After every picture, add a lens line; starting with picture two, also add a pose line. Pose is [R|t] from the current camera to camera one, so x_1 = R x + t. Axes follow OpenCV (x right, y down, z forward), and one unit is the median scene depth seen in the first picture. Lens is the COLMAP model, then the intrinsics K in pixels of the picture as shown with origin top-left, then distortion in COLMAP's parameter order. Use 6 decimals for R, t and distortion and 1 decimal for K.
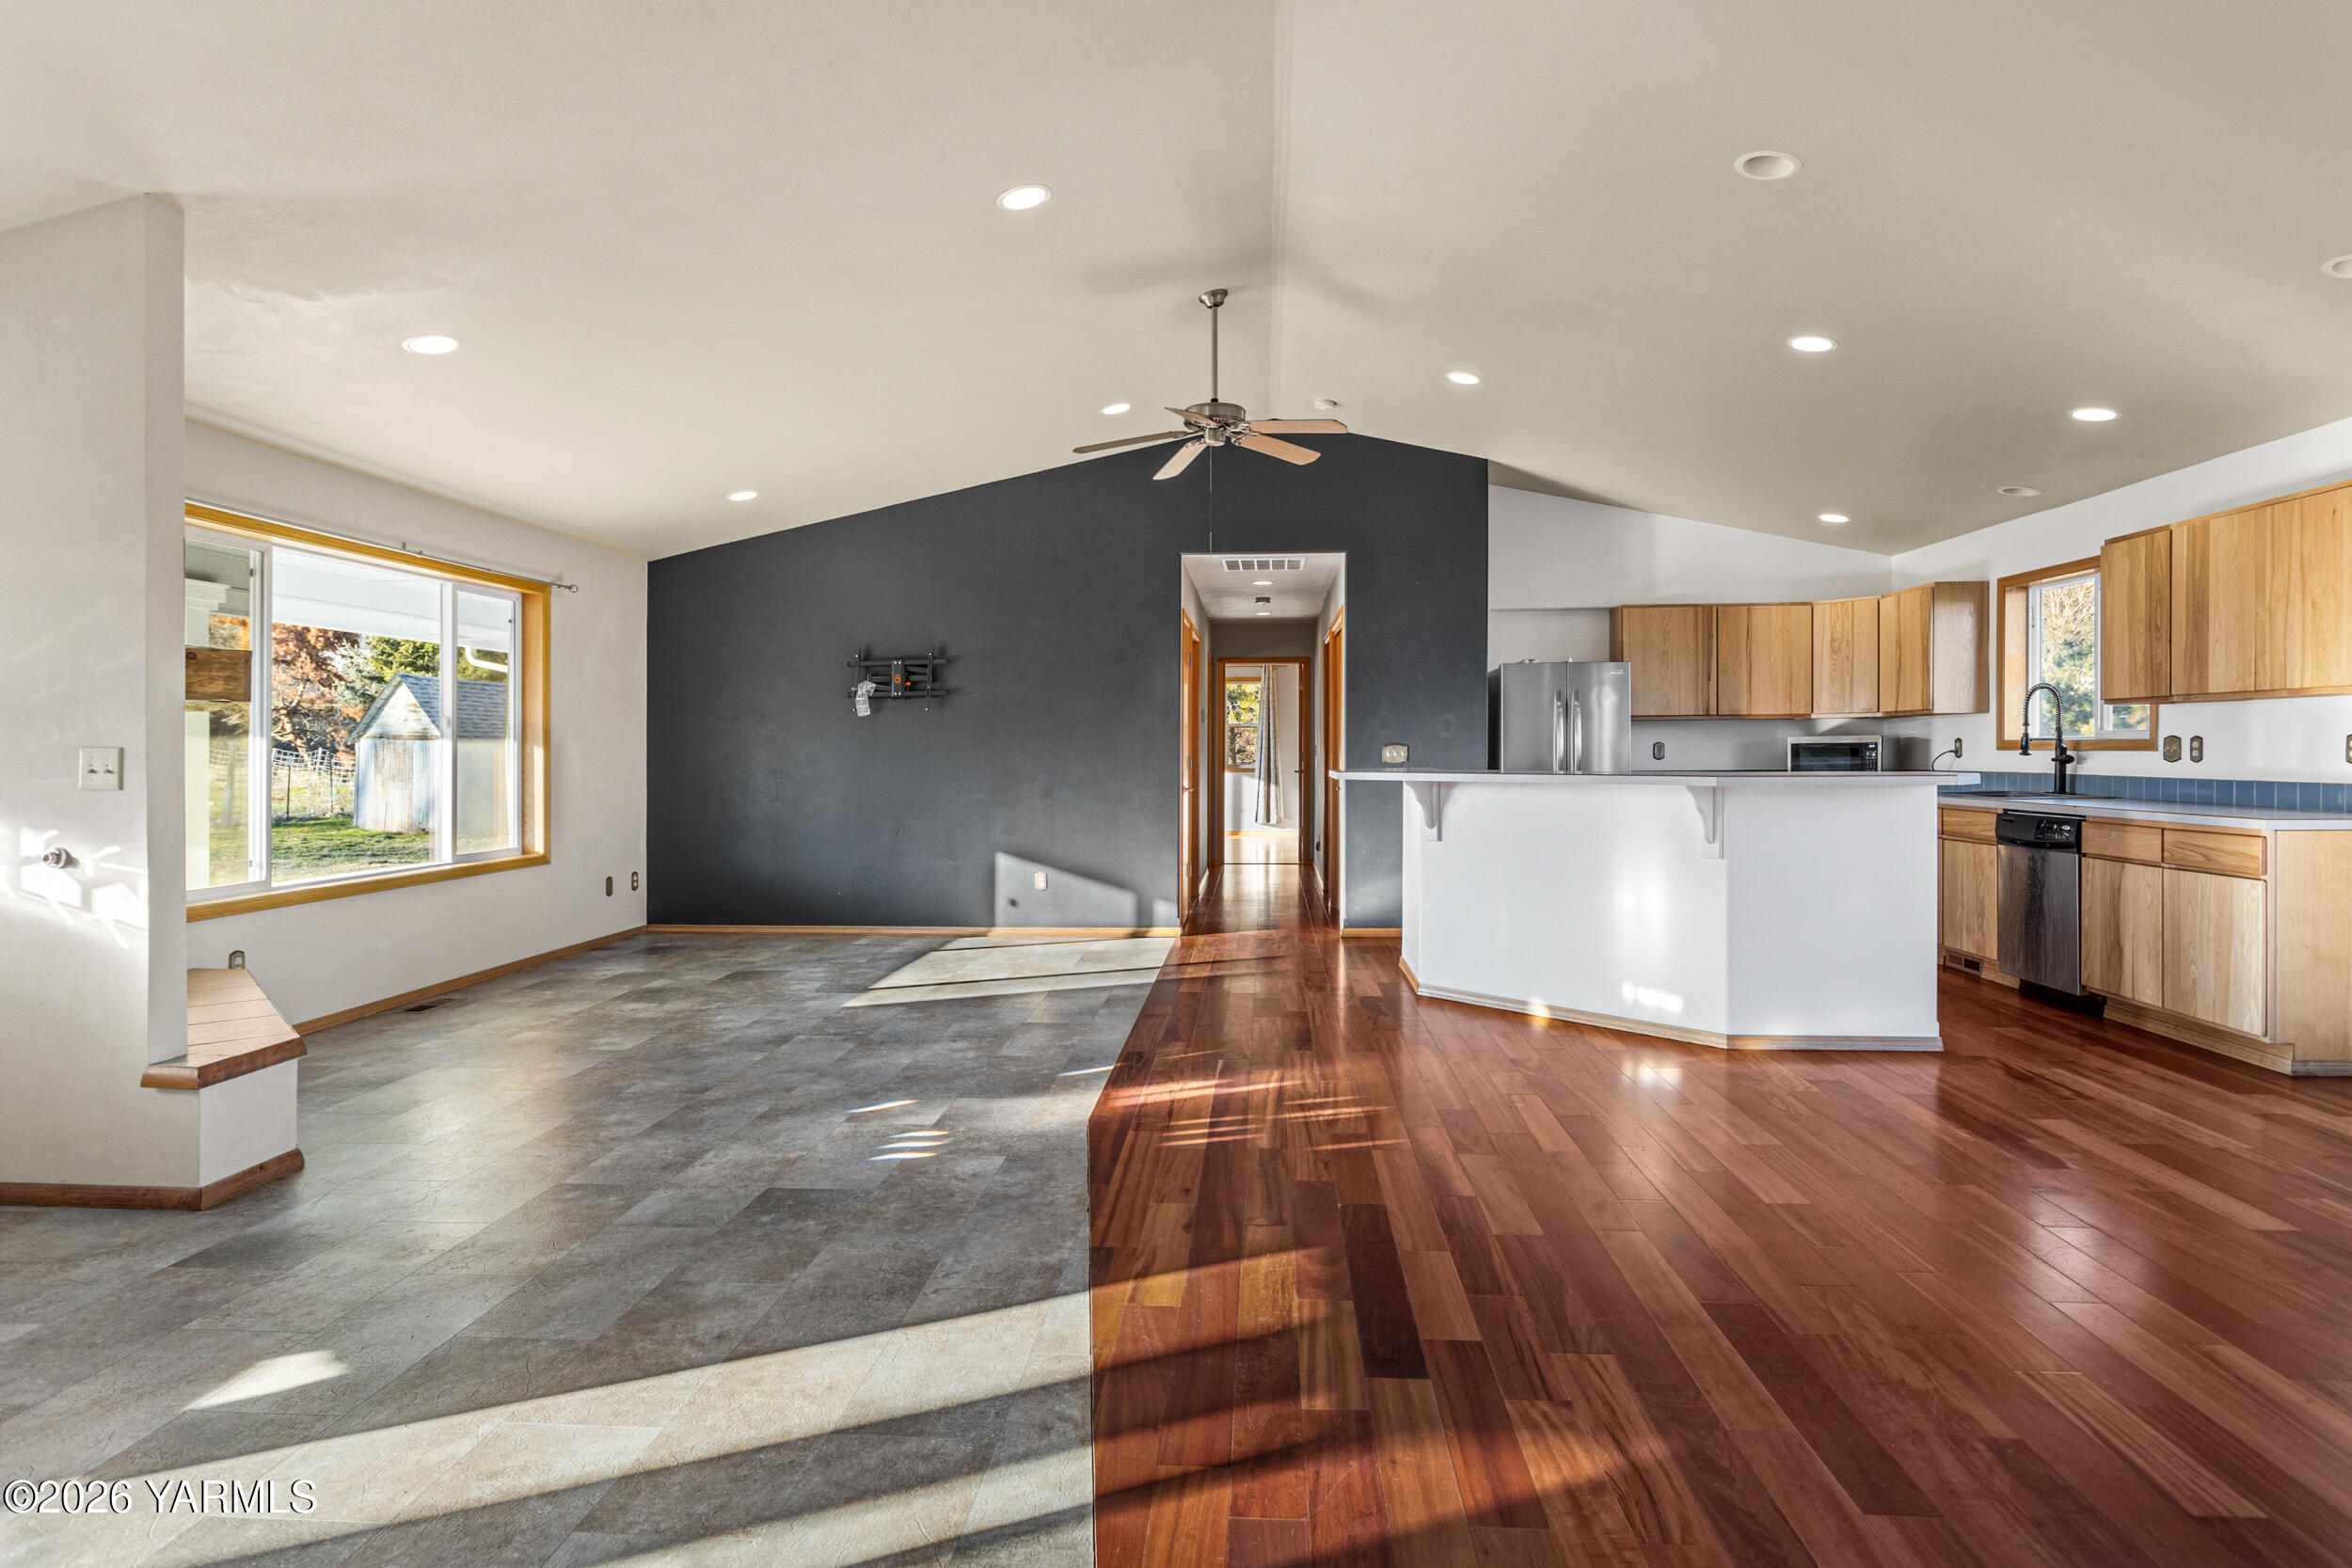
lens RADIAL K [[1268.4, 0, 1191.9], [0, 1268.4, 765.2], [0, 0, 1]] dist [0.007634, 0.001861]
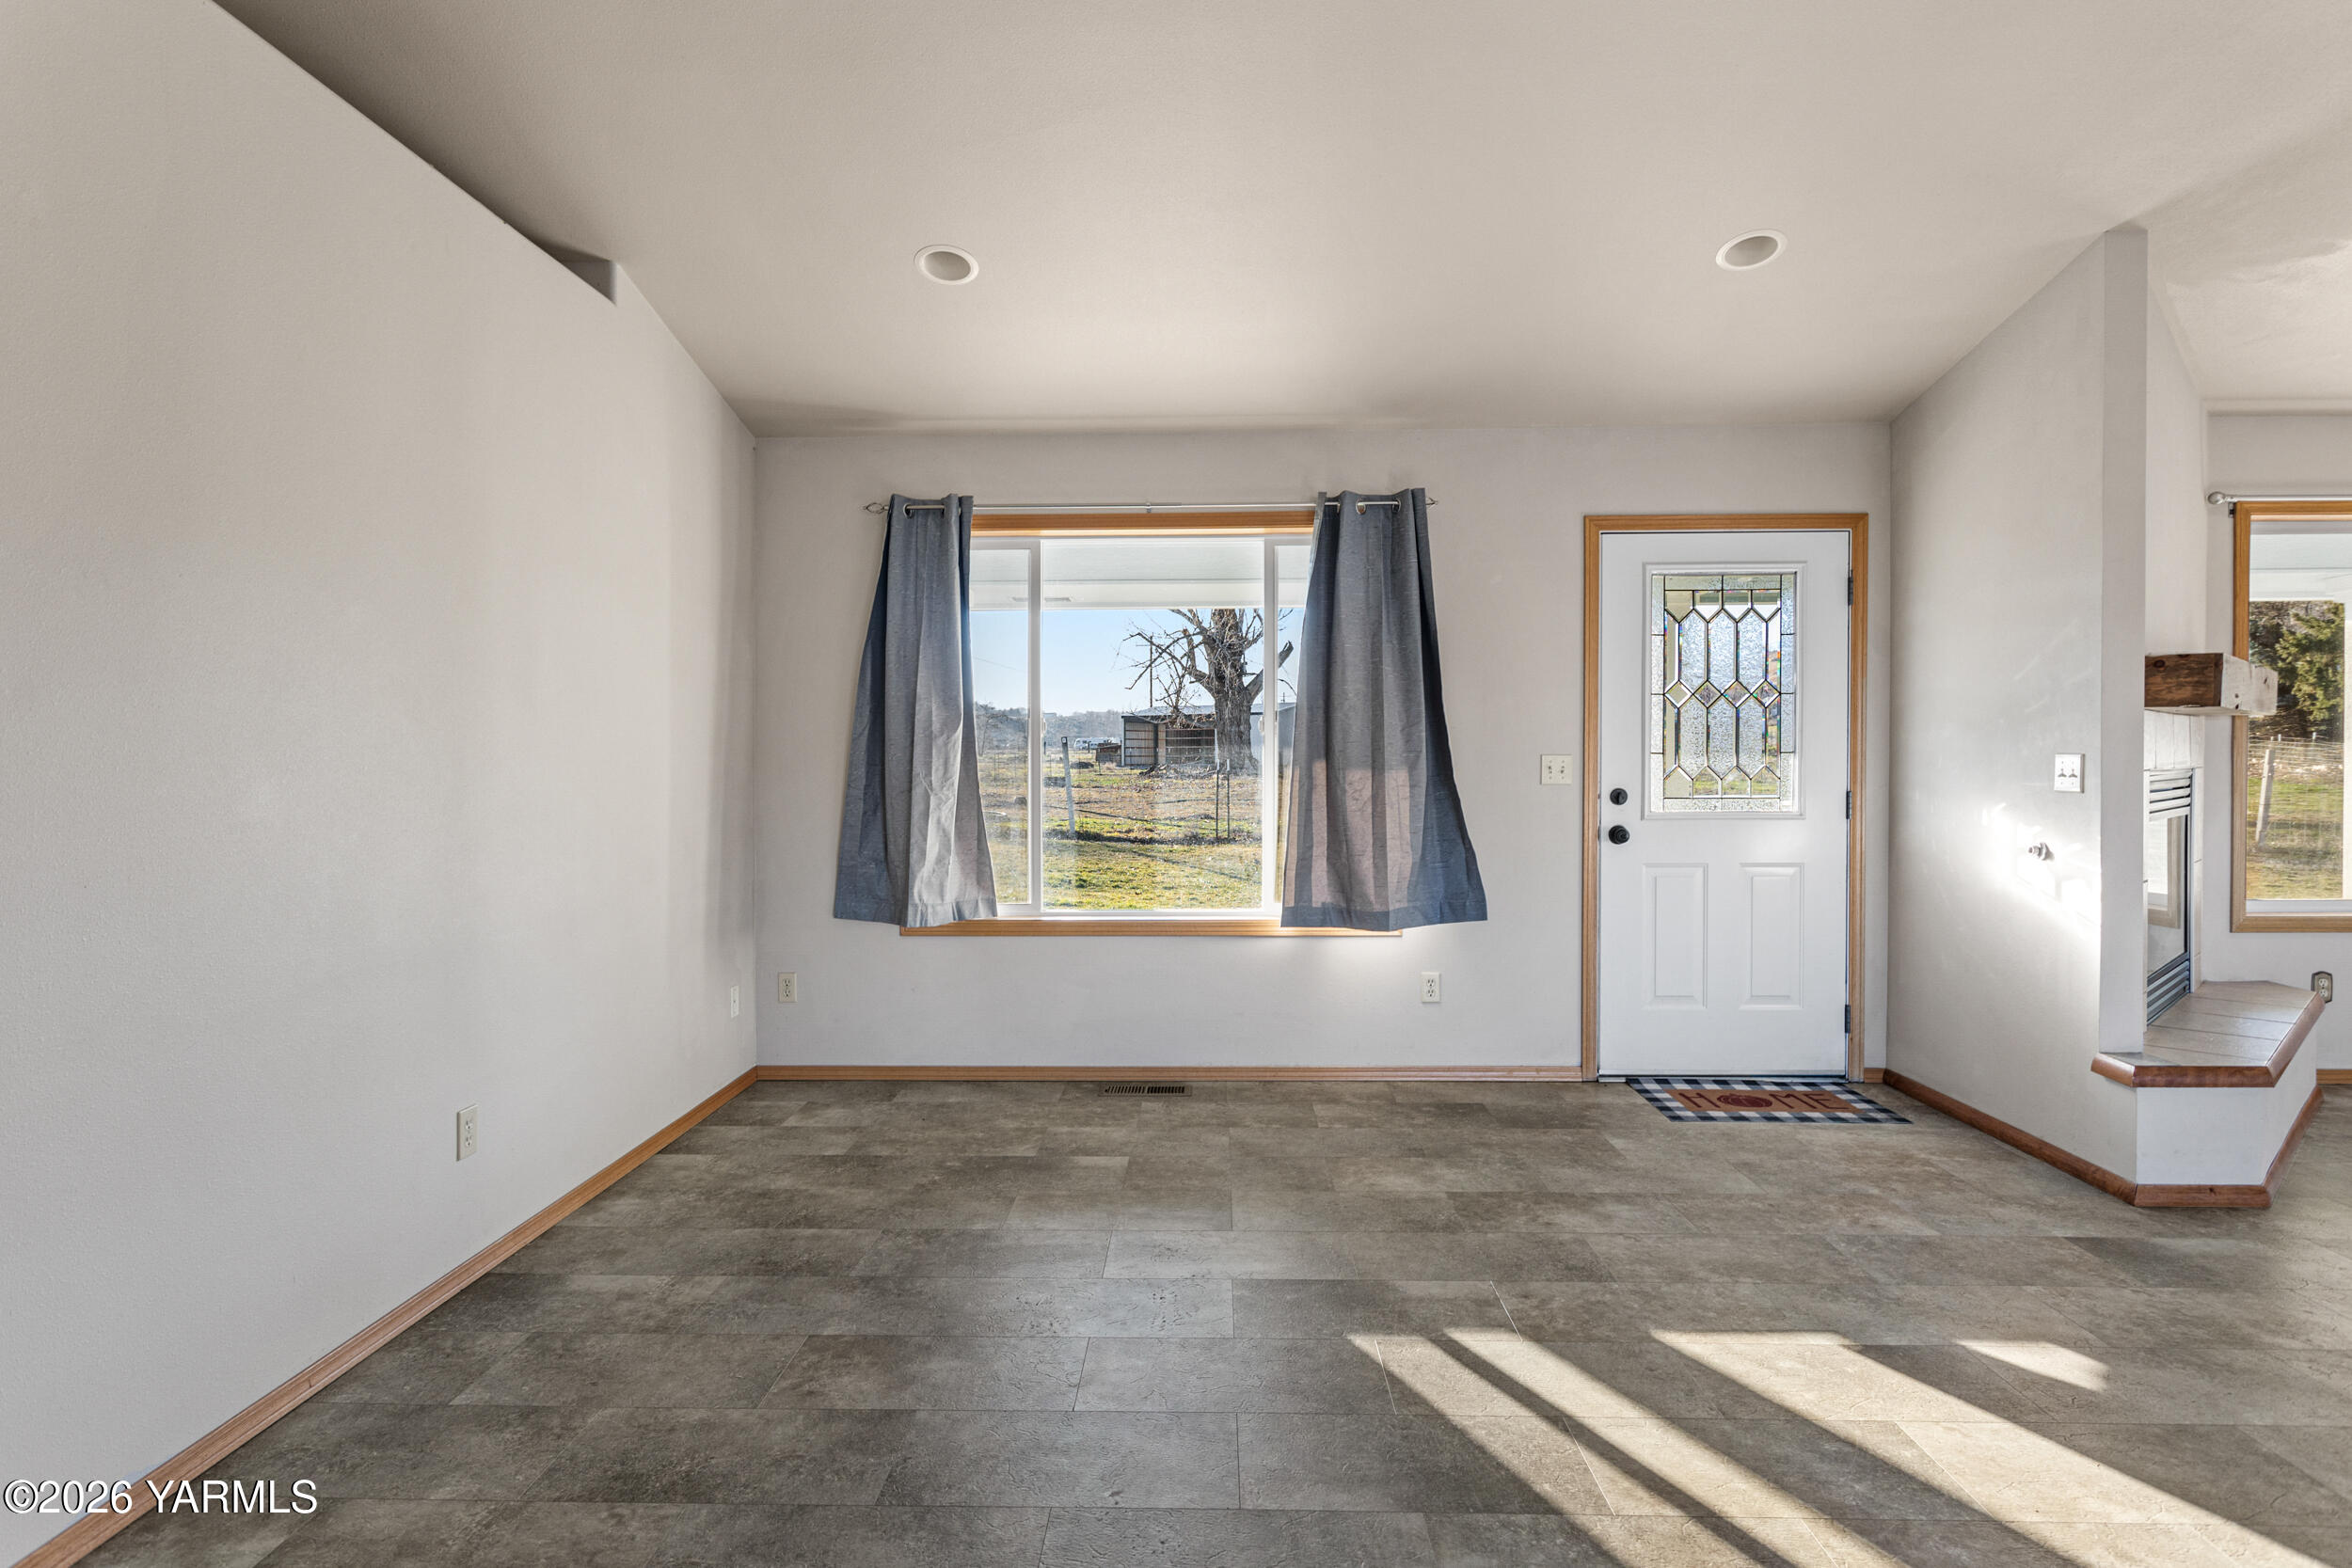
lens RADIAL K [[1268.4, 0, 1154.3], [0, 1268.4, 761.0], [0, 0, 1]] dist [0.007634, 0.001861]
pose [[0.024491, 0.003708, -0.999693, 0.137543], [-0.008766, 0.999955, 0.003494, -0.002735], [0.999662, 0.008677, 0.024523, 0.113228]]
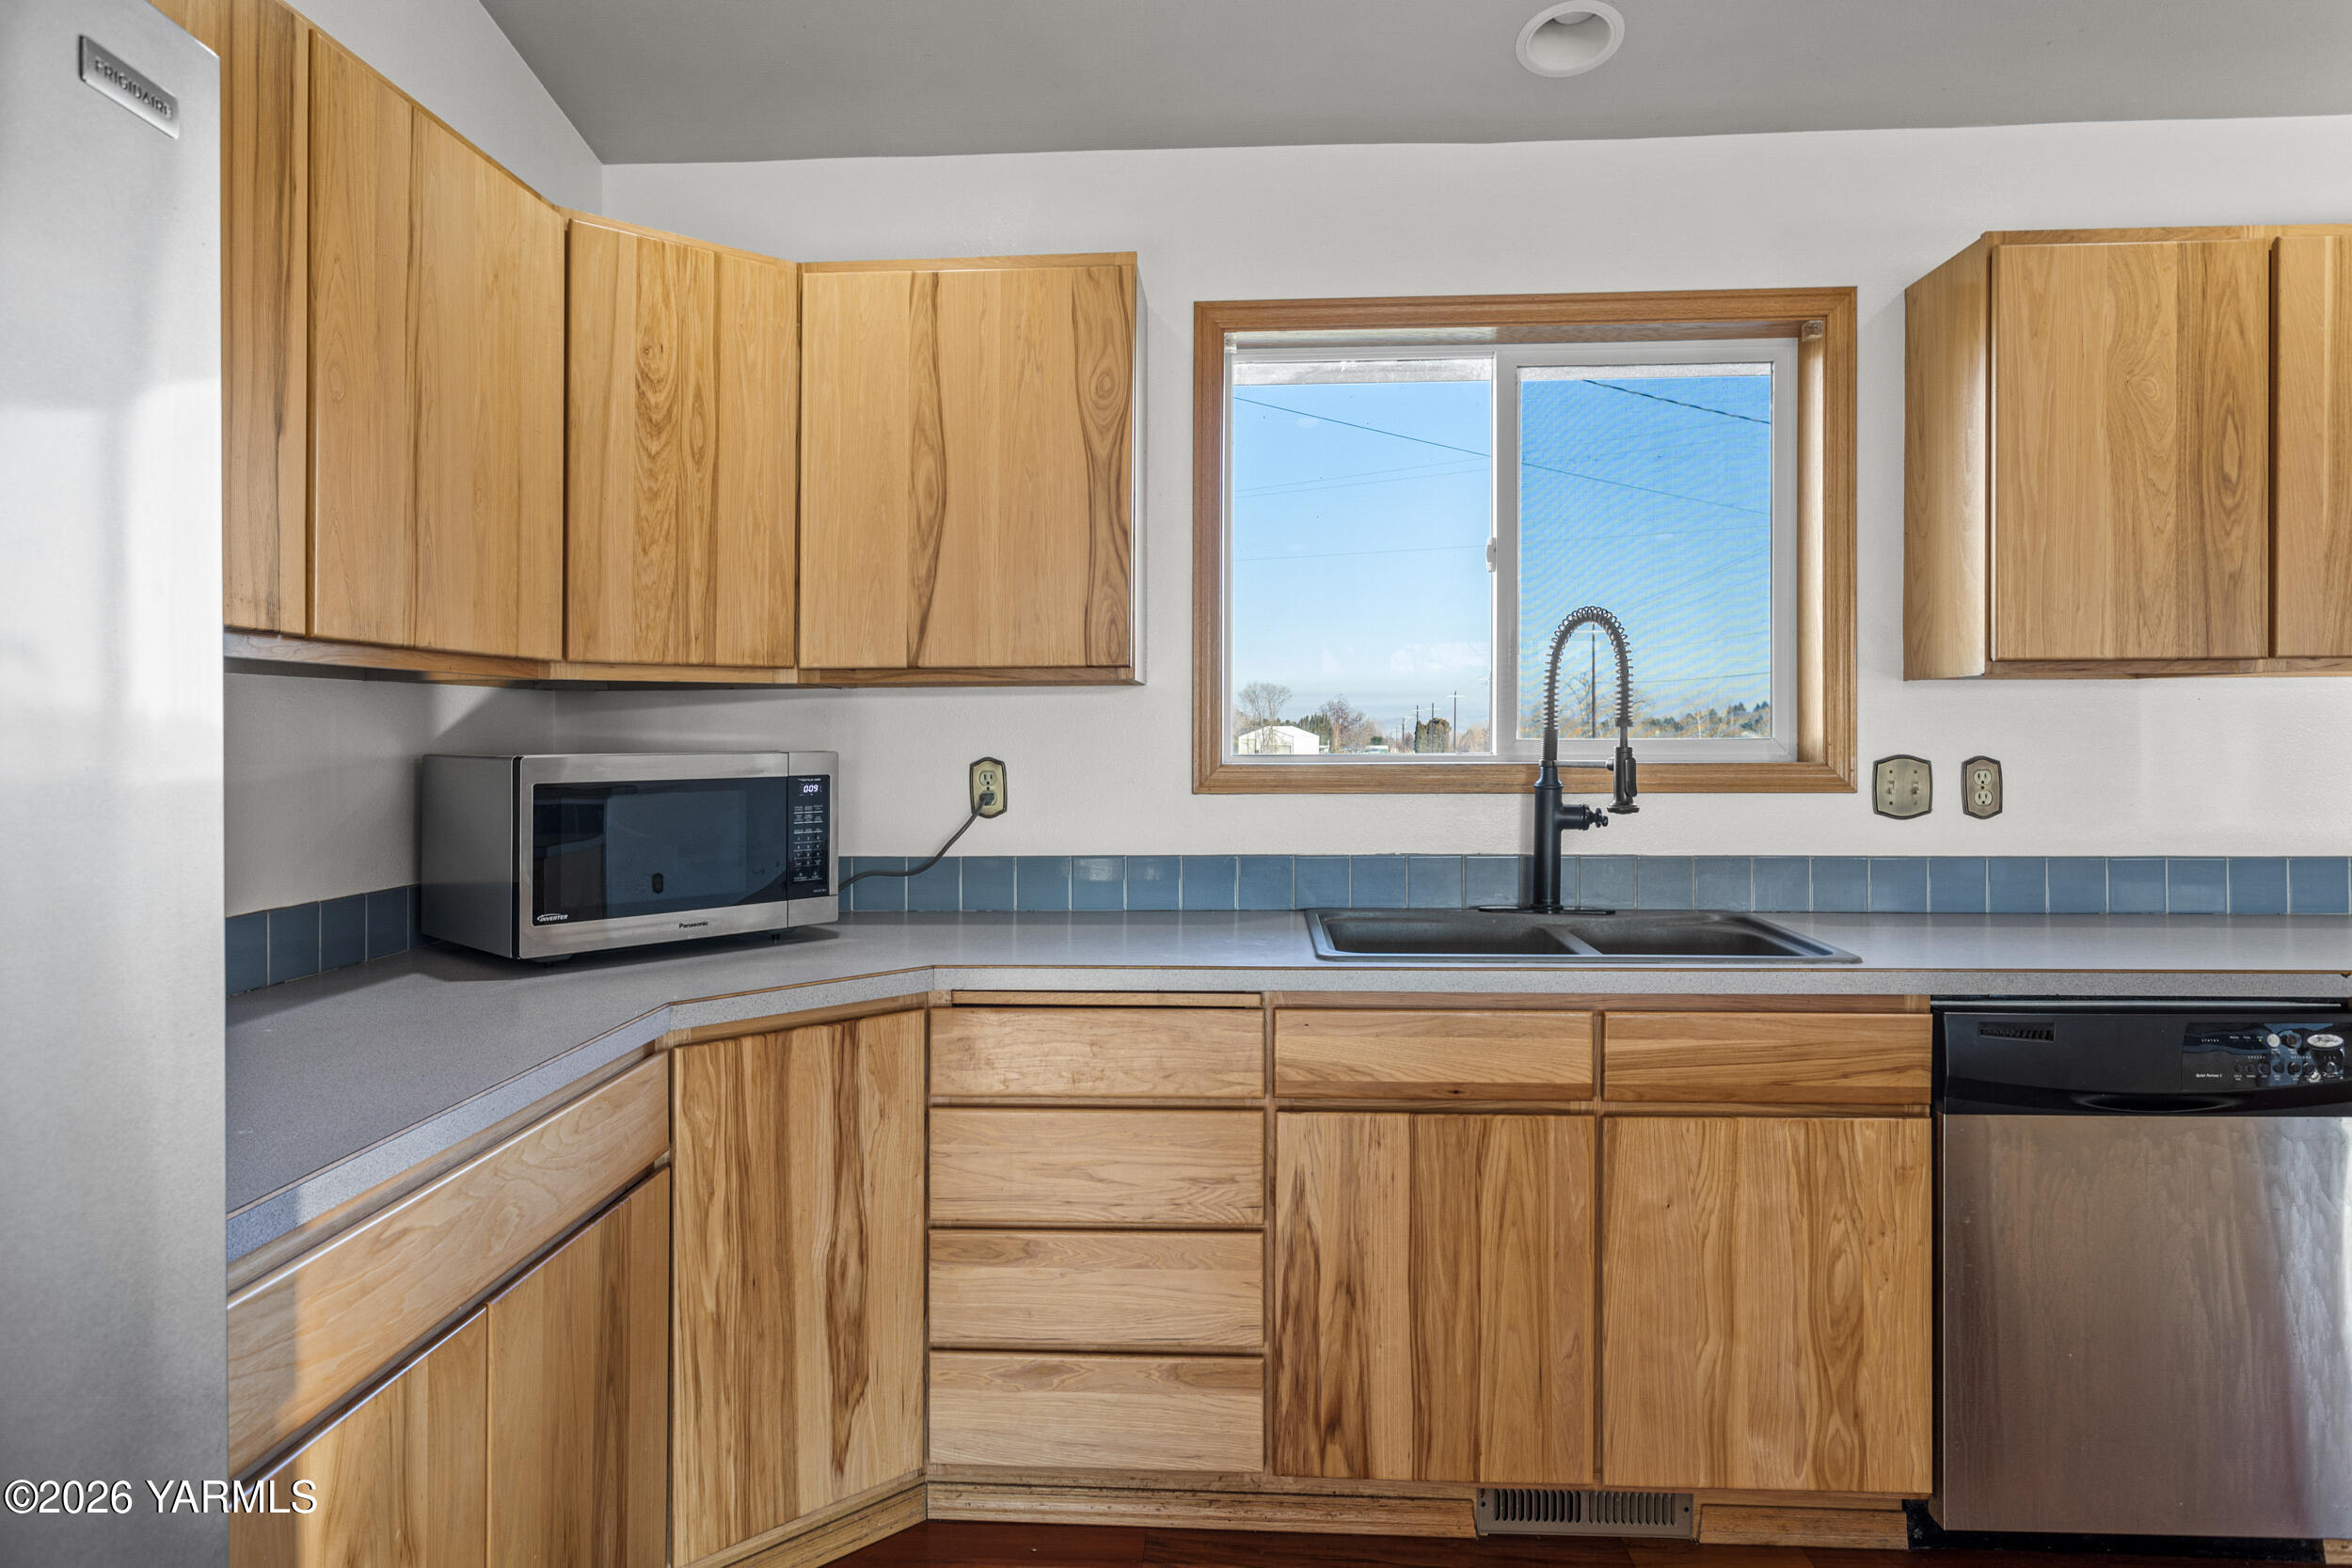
lens RADIAL K [[1380.4, 0, 1161.2], [0, 1380.4, 746.9], [0, 0, 1]] dist [-0.008221, 0.006036]
pose [[0.007194, -0.002188, 0.999972, 0.335021], [0.018102, 0.999834, 0.002058, -0.033614], [-0.999810, 0.018087, 0.007232, 1.325127]]
